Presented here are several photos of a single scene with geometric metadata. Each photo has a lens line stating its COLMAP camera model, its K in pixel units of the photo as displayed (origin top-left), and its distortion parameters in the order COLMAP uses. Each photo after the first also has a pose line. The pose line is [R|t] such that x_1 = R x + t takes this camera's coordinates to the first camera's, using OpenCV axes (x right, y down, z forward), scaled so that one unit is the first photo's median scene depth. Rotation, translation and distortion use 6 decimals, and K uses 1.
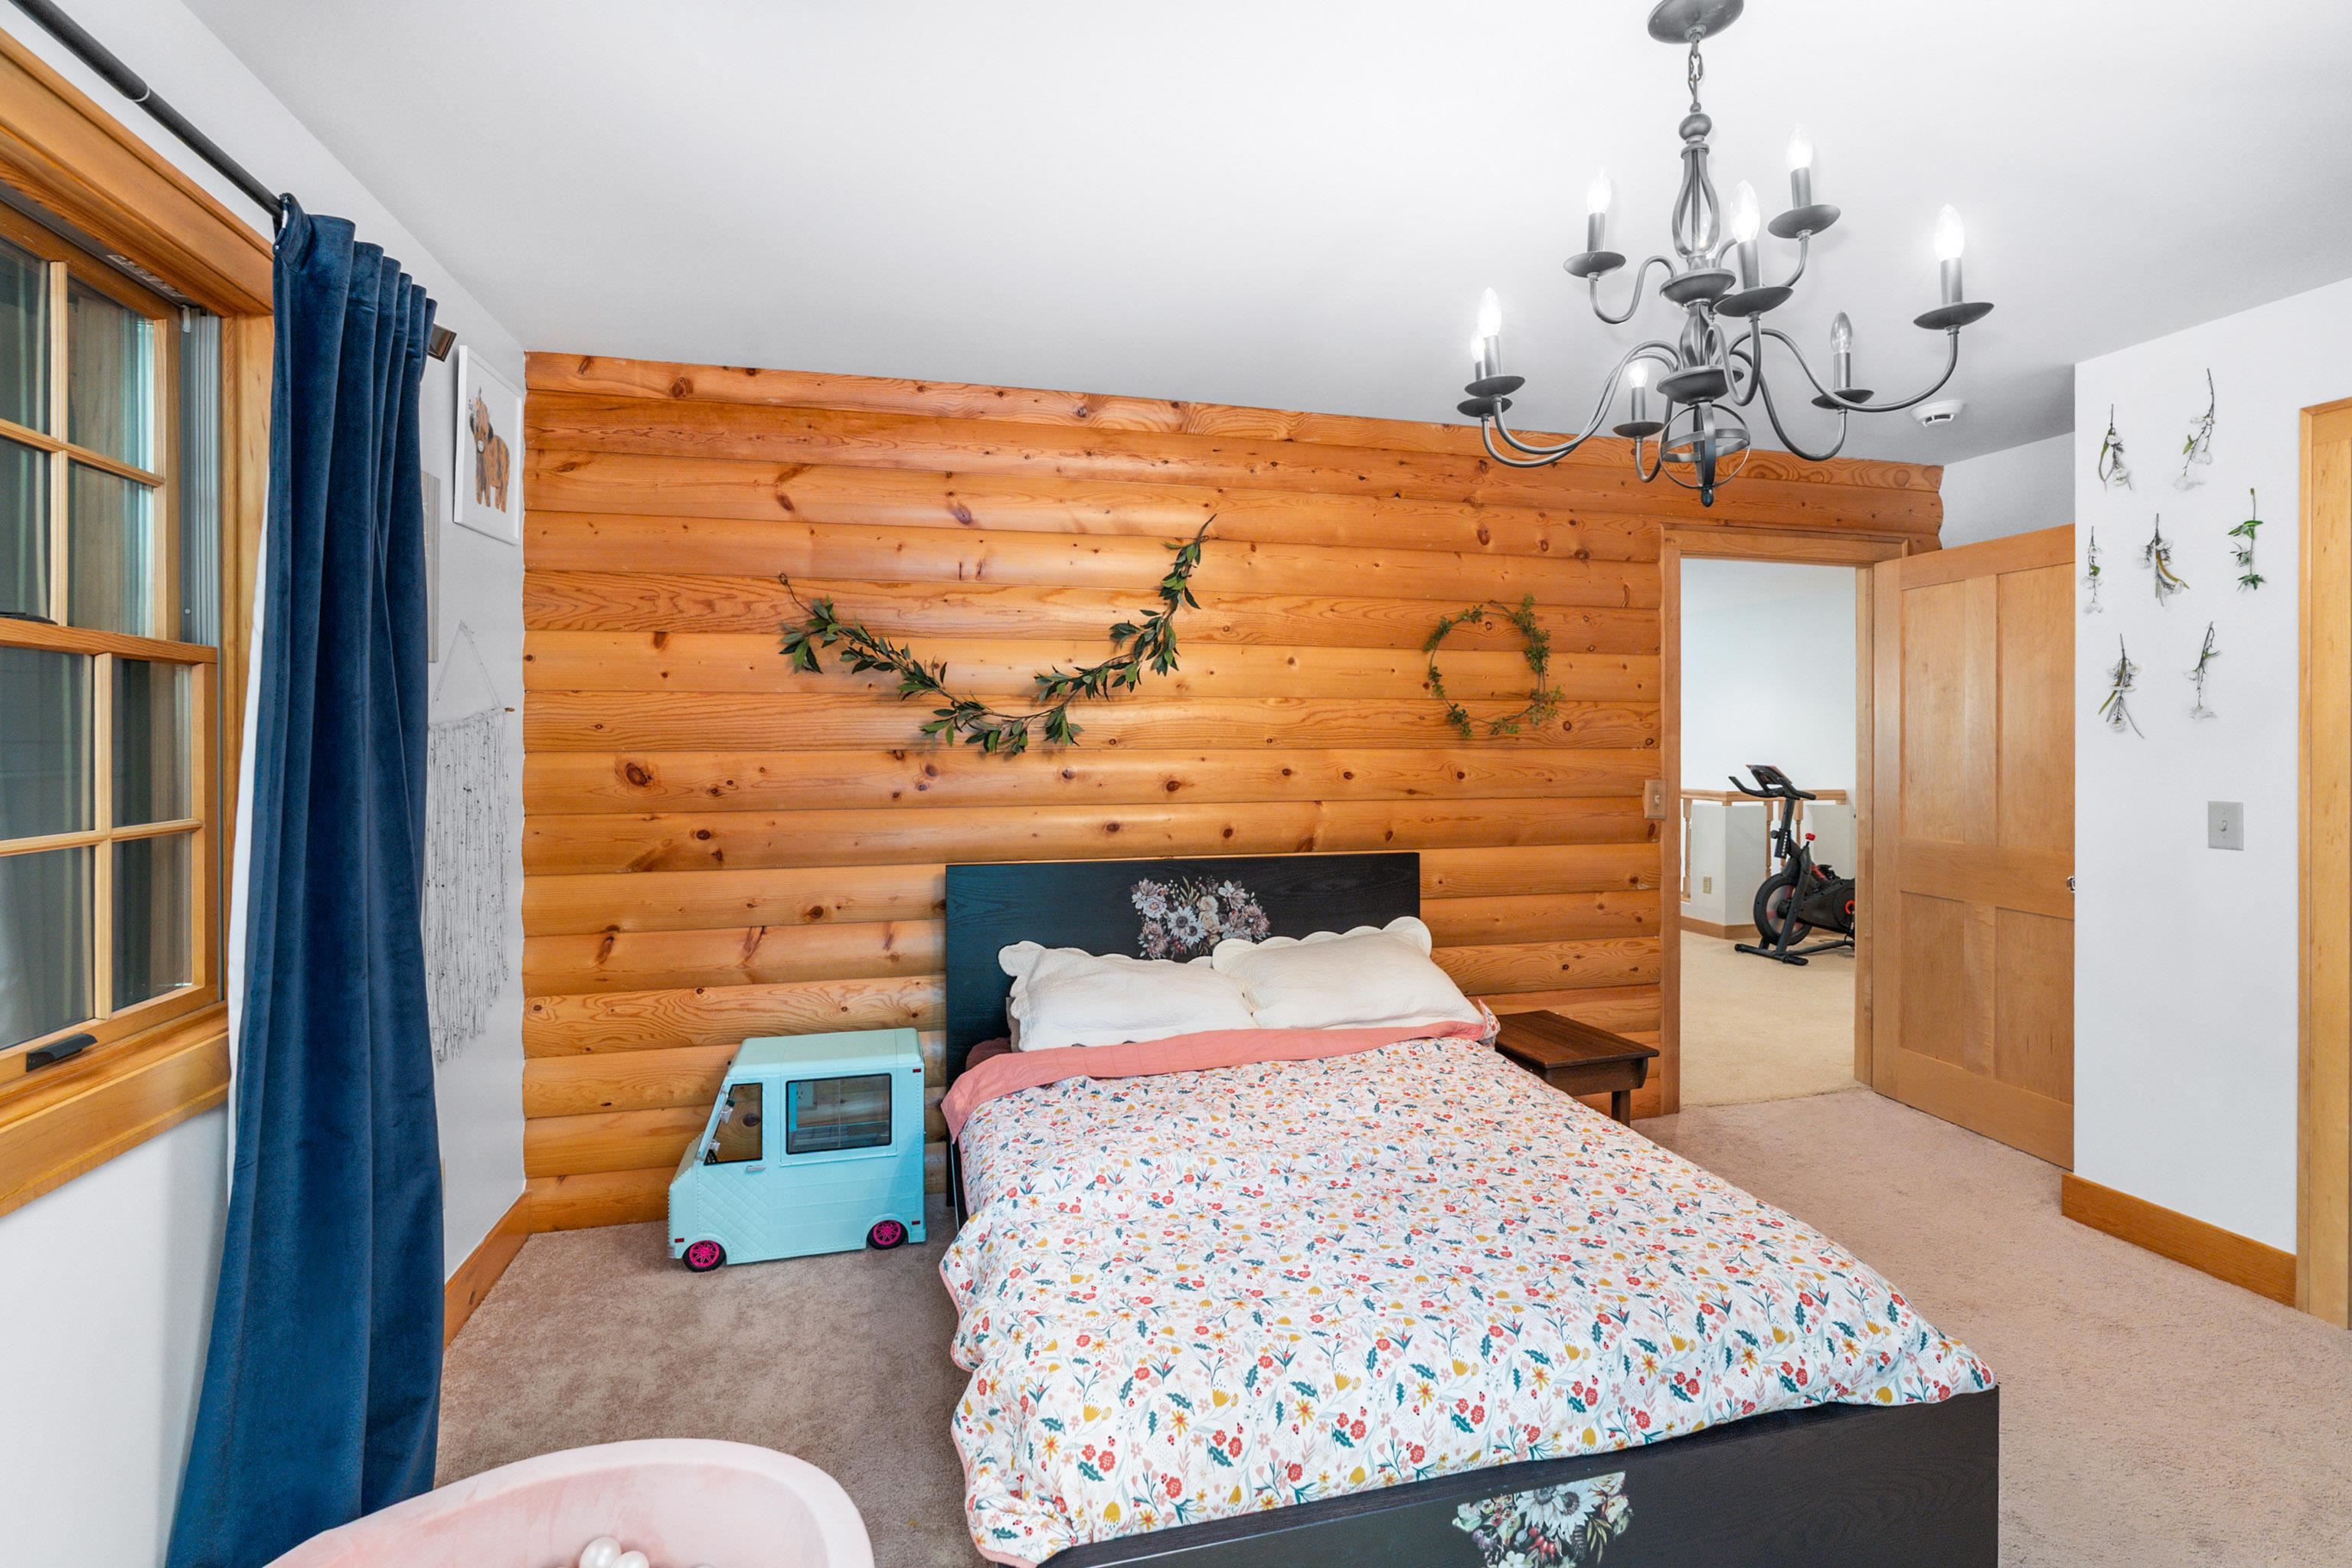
lens RADIAL K [[1070.2, 0, 1190.6], [0, 1070.2, 743.2], [0, 0, 1]] dist [-0.008950, 0.001938]
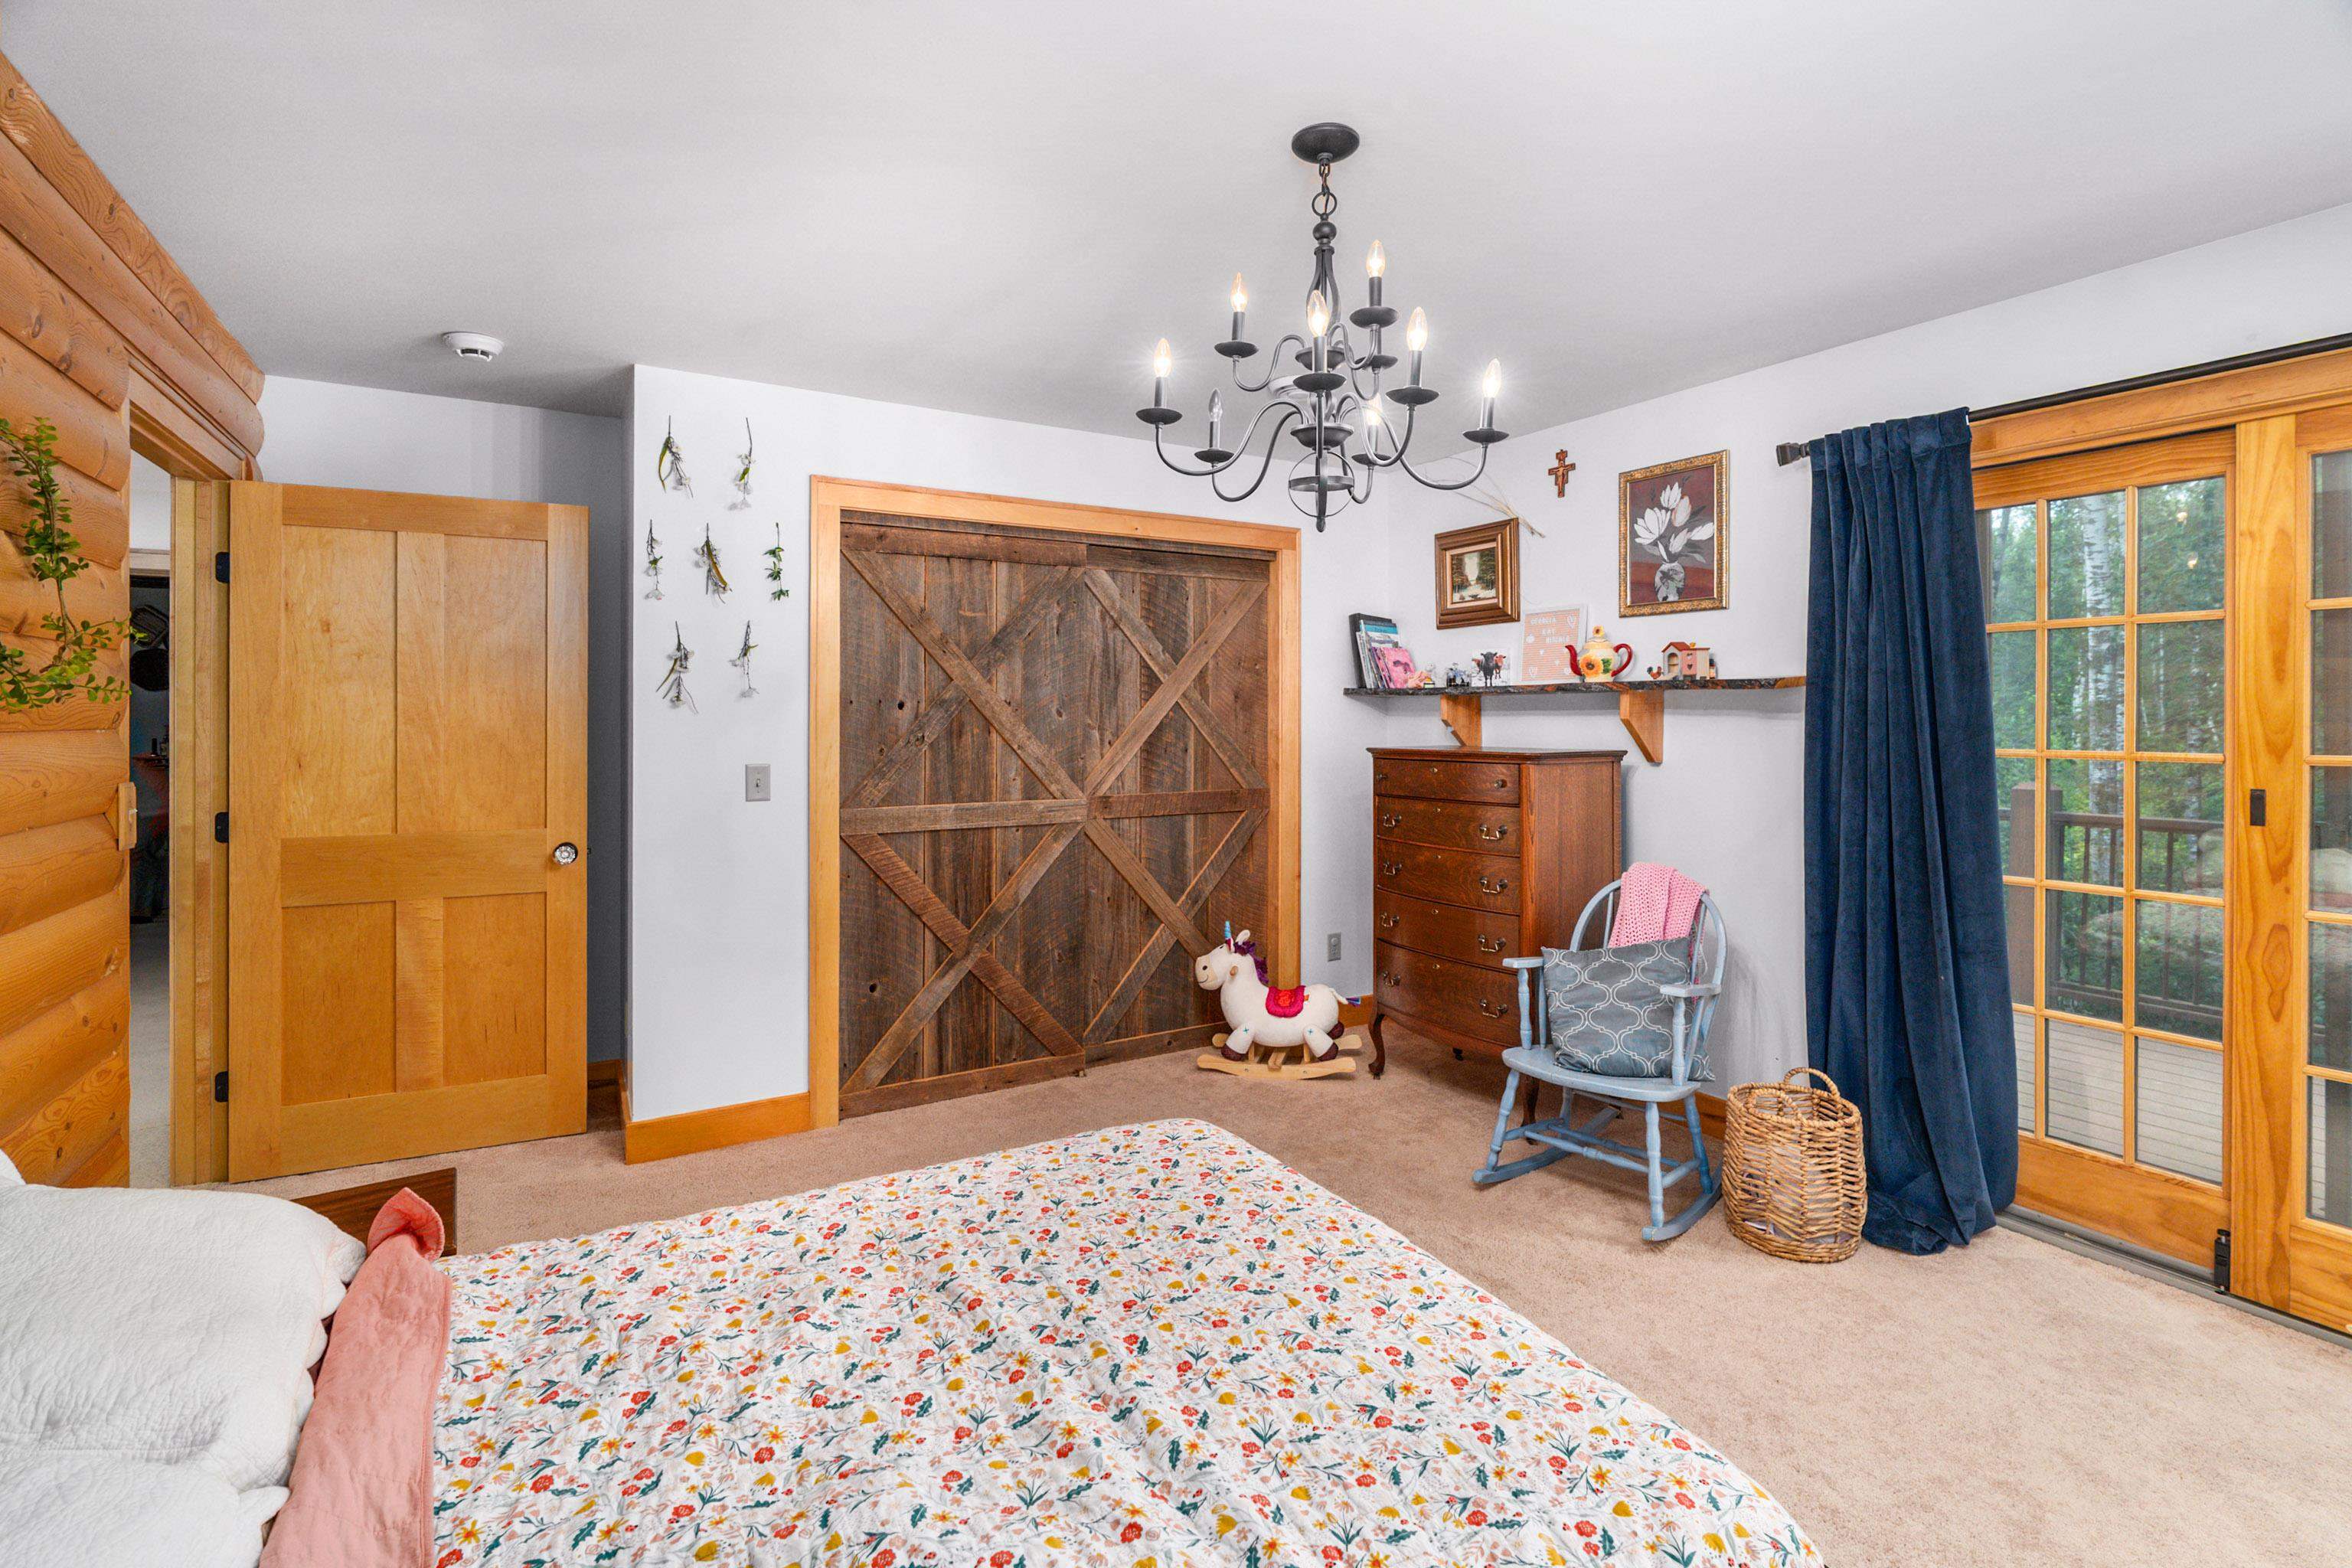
lens RADIAL K [[1070.2, 0, 1203.4], [0, 1070.2, 712.9], [0, 0, 1]] dist [-0.008950, 0.001938]
pose [[-0.272930, 0.001784, 0.962032, -0.384336], [0.001651, 0.999998, -0.001386, -0.003329], [-0.962032, 0.001210, -0.272932, 0.797960]]
